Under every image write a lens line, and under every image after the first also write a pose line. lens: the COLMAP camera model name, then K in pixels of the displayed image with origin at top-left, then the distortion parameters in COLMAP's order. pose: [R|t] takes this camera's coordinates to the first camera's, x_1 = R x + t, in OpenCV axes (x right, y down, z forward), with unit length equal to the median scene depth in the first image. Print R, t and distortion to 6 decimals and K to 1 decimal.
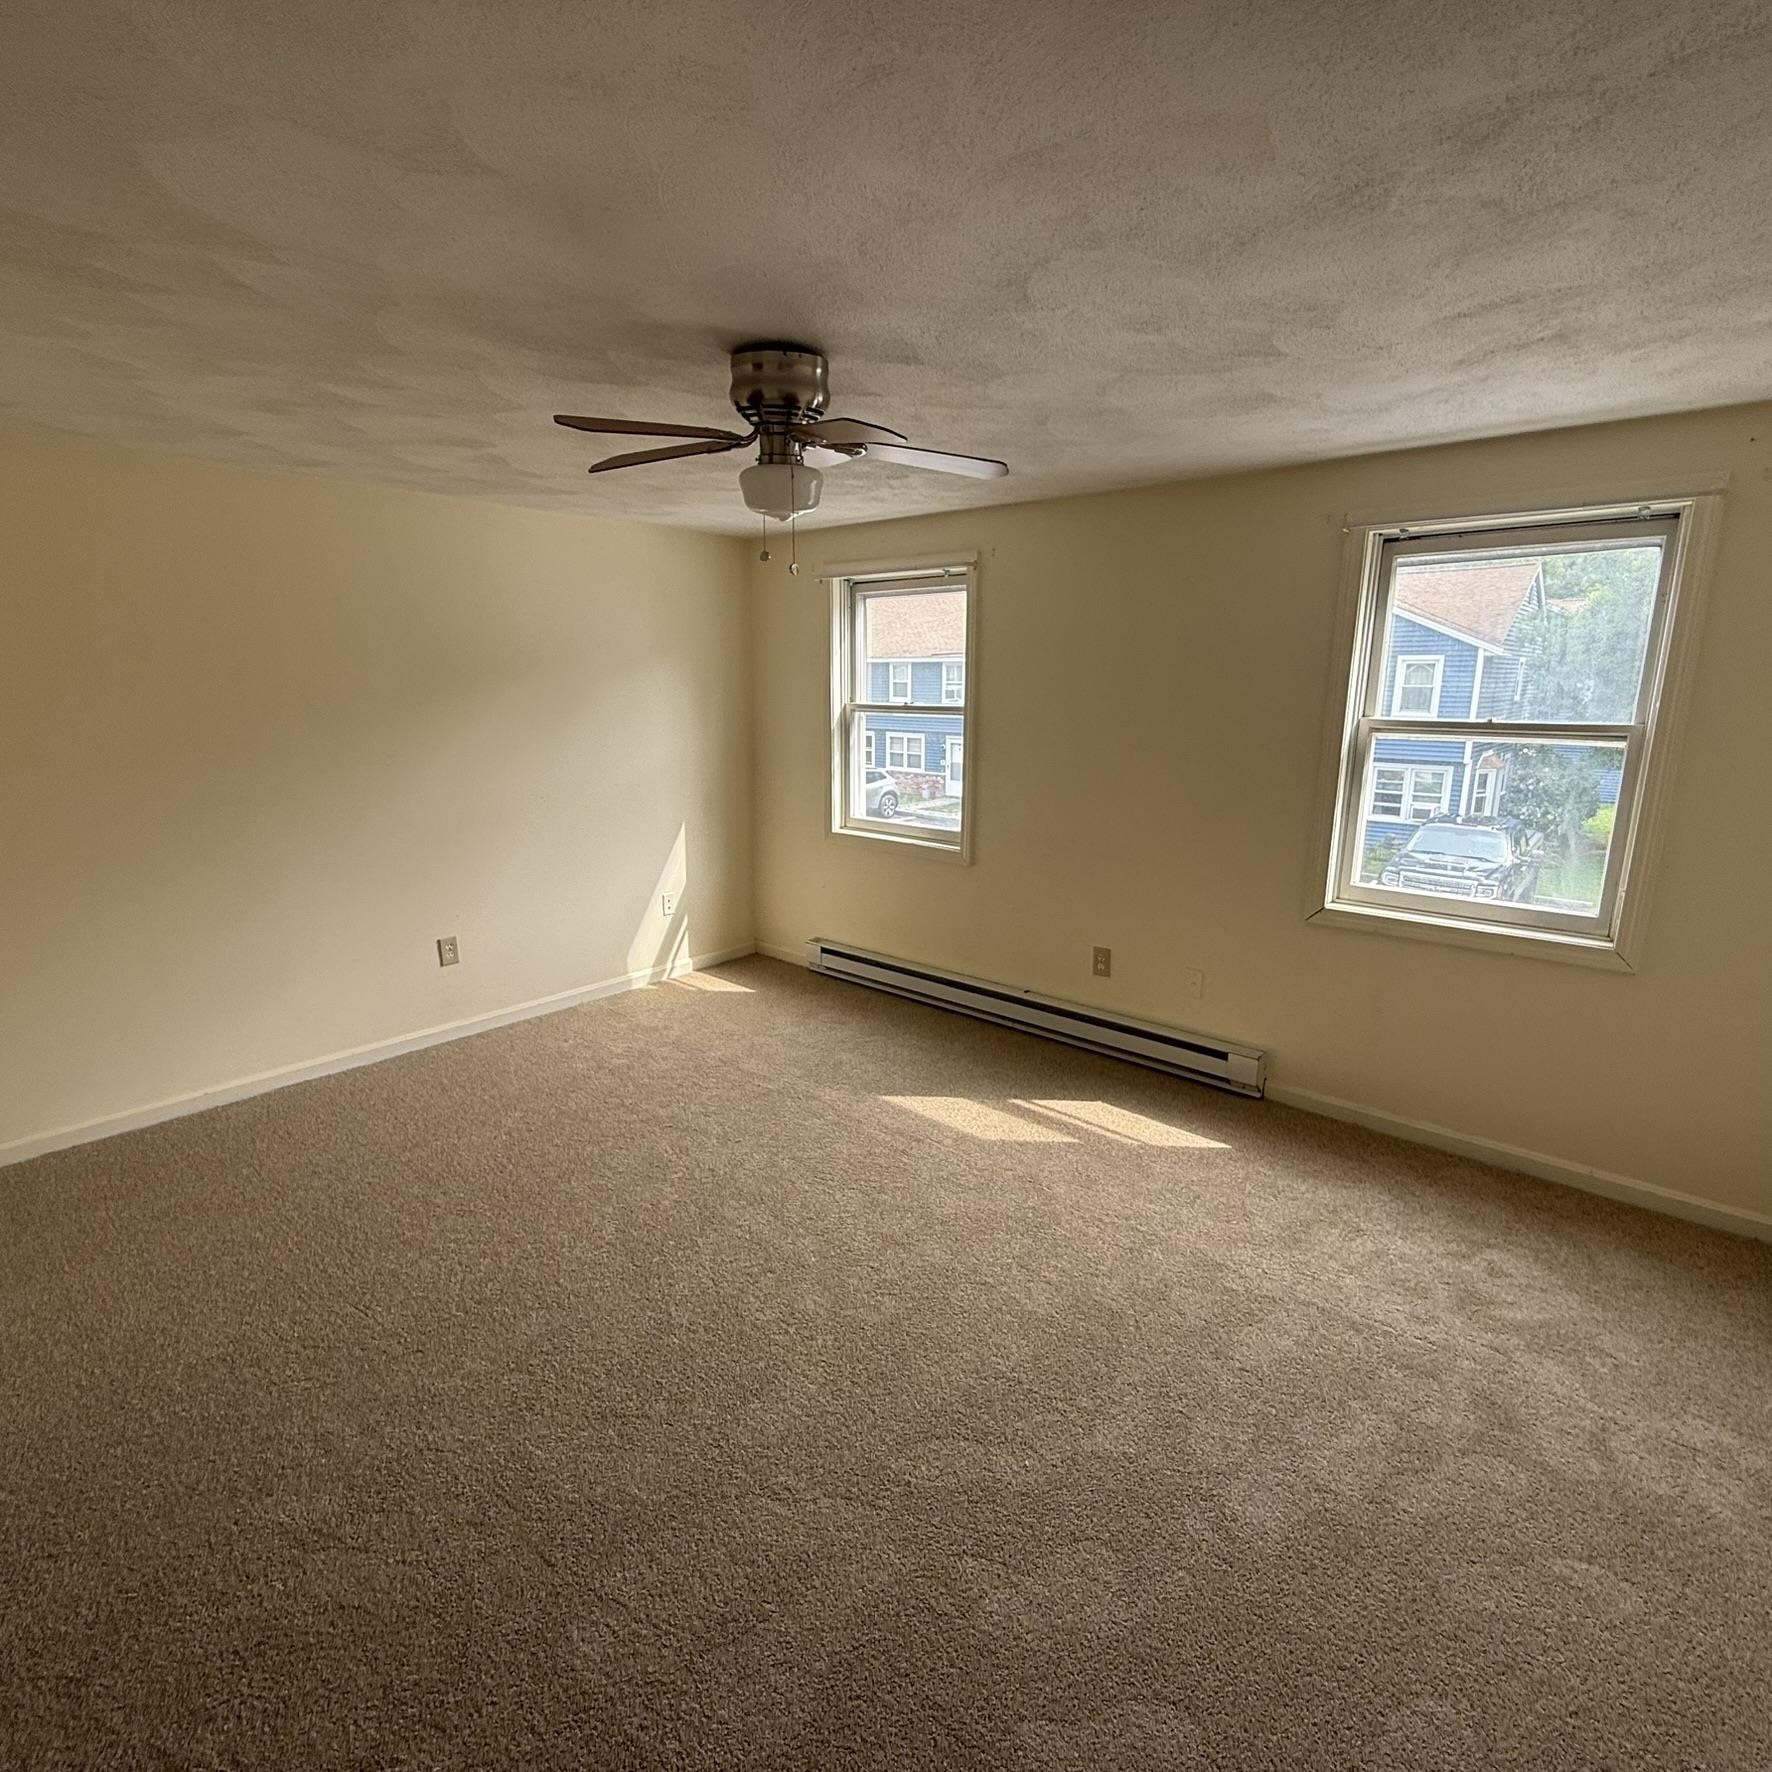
lens RADIAL K [[946.0, 0, 877.7], [0, 946.0, 877.9], [0, 0, 1]] dist [0.000989, -0.000630]
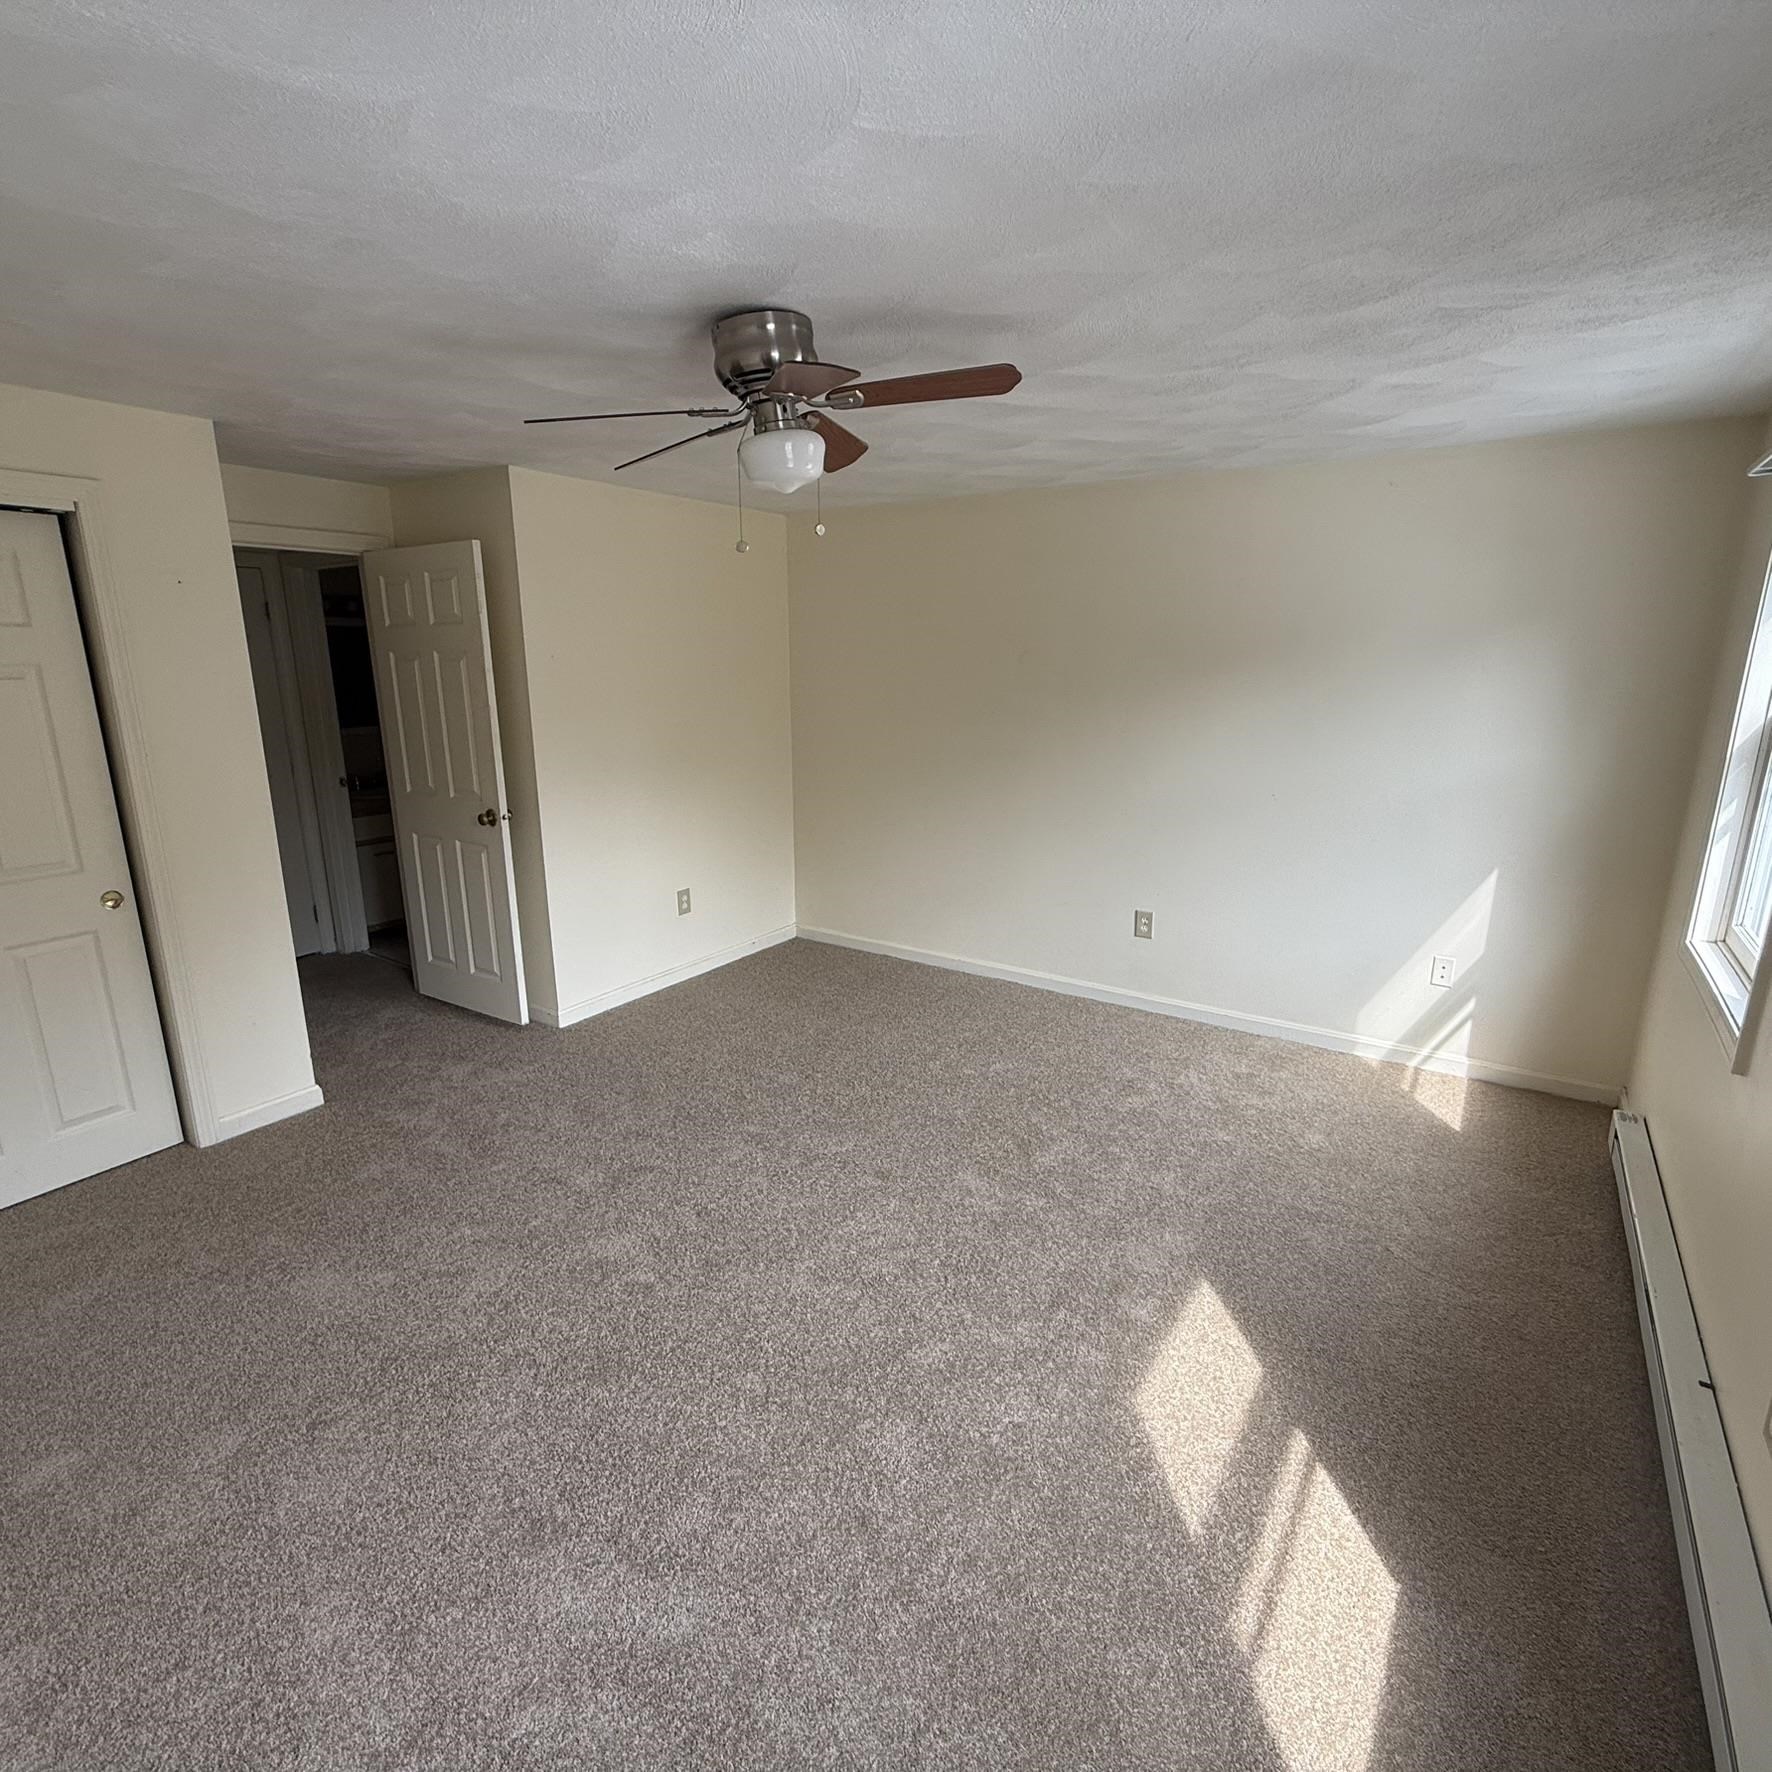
lens RADIAL K [[941.9, 0, 885.2], [0, 941.9, 899.4], [0, 0, 1]] dist [0.001867, 0.000107]
pose [[0.139314, 0.251328, -0.957824, 0.567894], [-0.209414, 0.952857, 0.219566, -0.134582], [0.967852, 0.169993, 0.185378, 0.628011]]
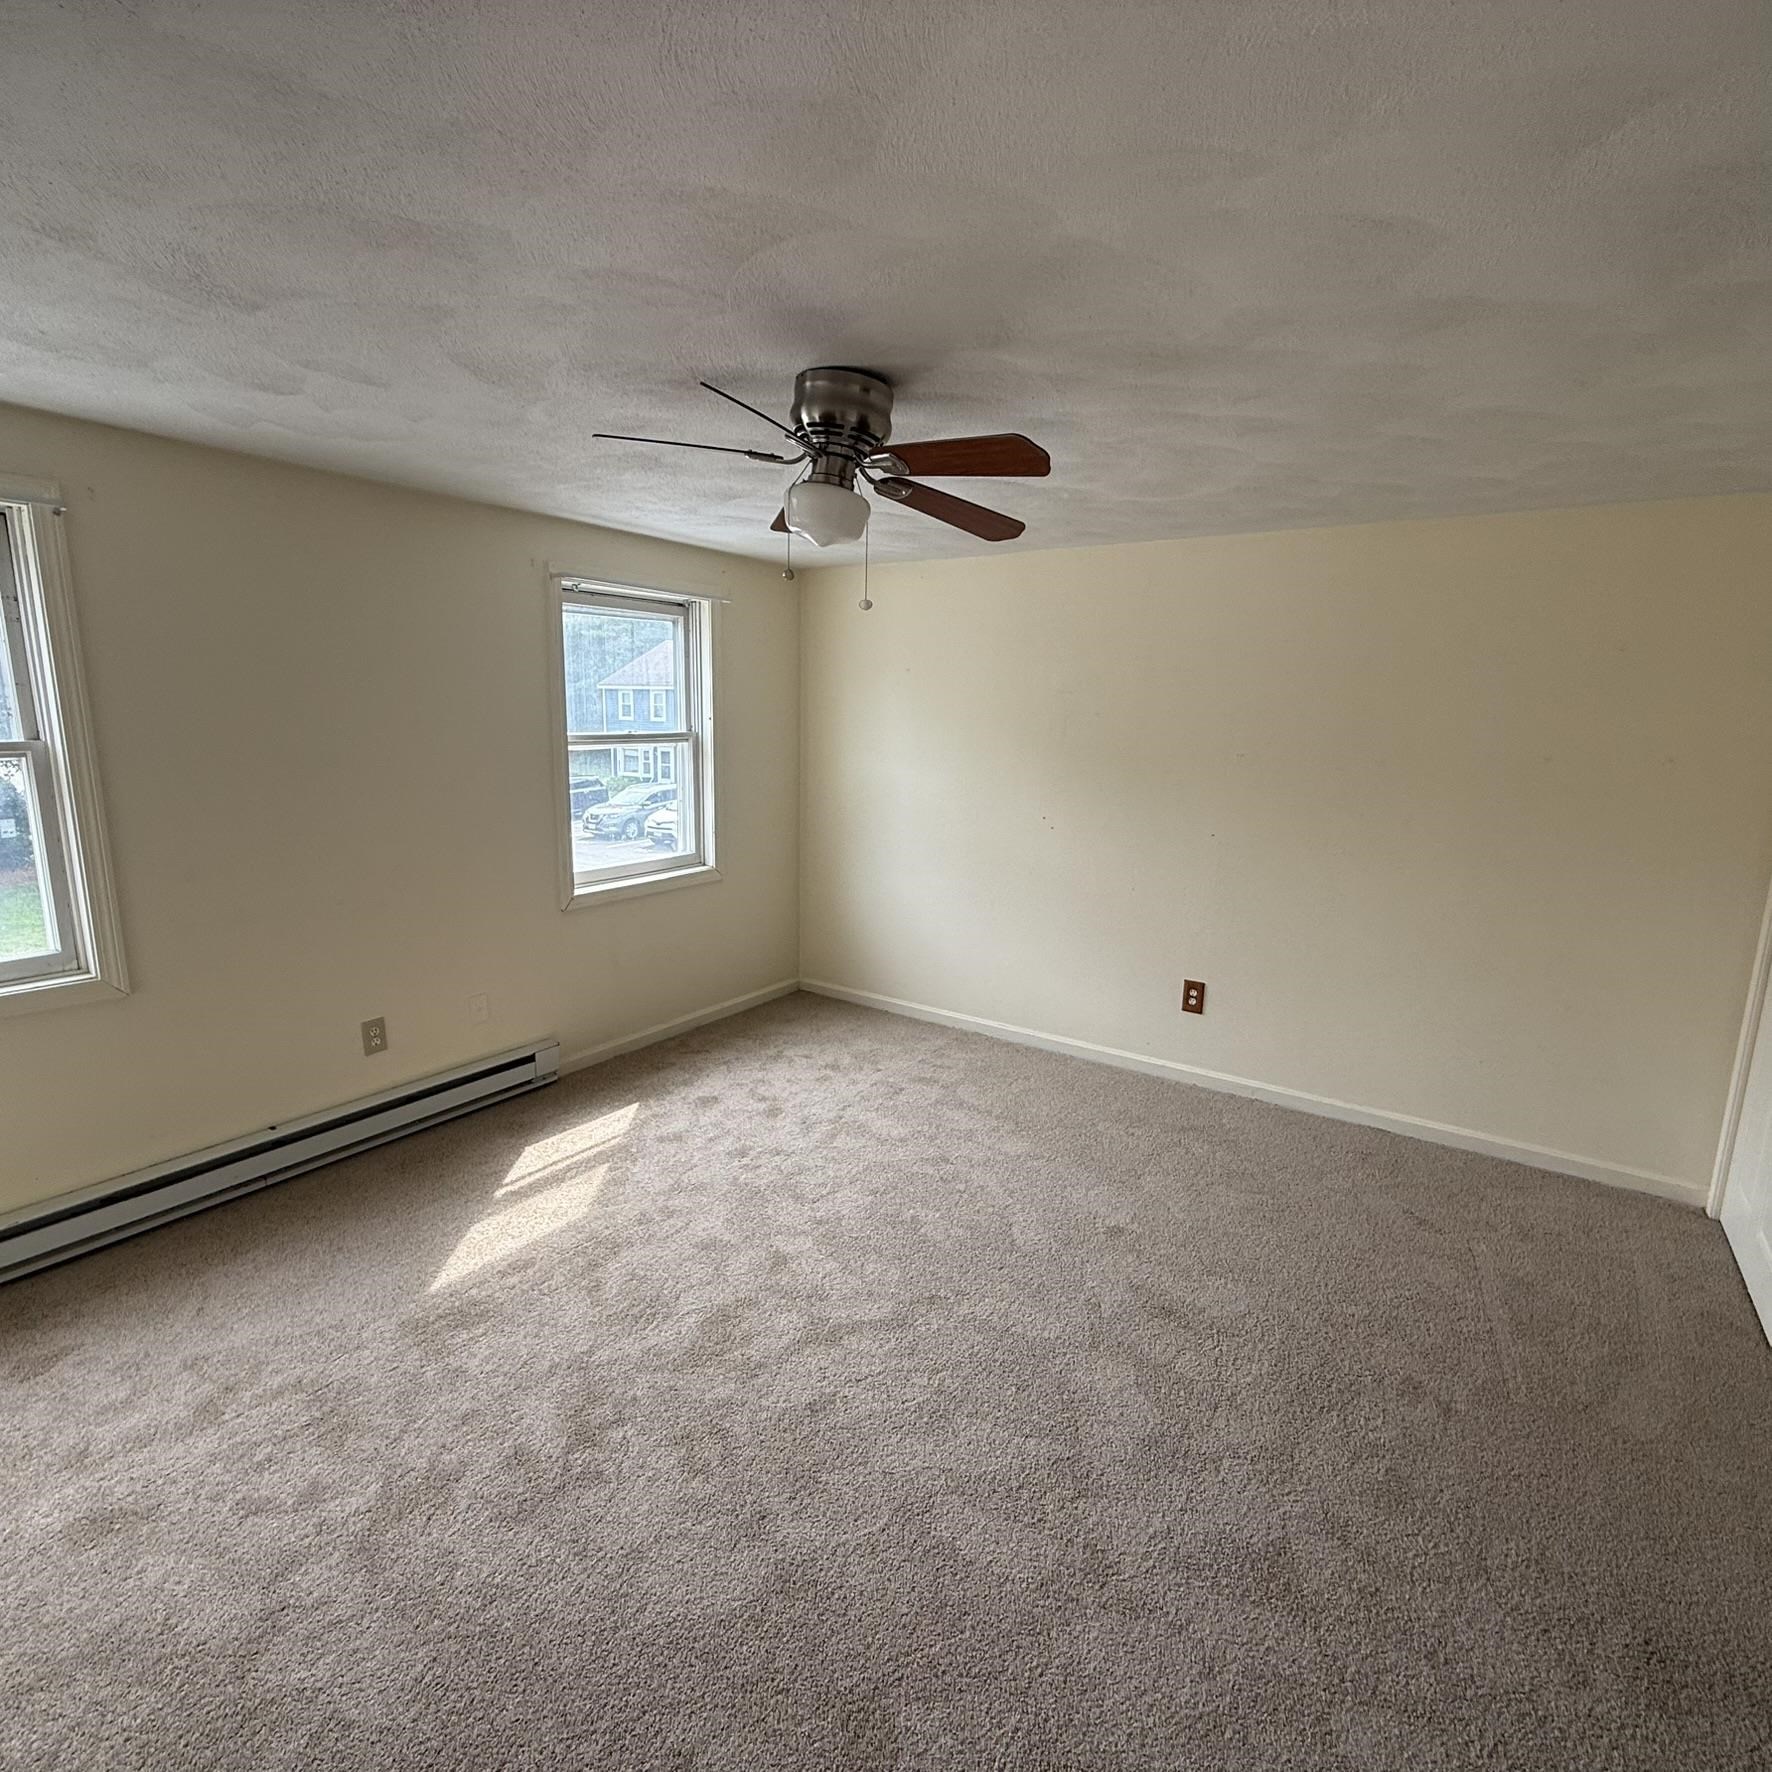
lens RADIAL K [[946.0, 0, 877.7], [0, 946.0, 877.9], [0, 0, 1]] dist [0.000989, -0.000630]
pose [[-0.116508, -0.183003, 0.976184, -0.692154], [0.186235, 0.961419, 0.202462, -0.151224], [-0.975573, 0.205388, -0.077931, 0.688720]]
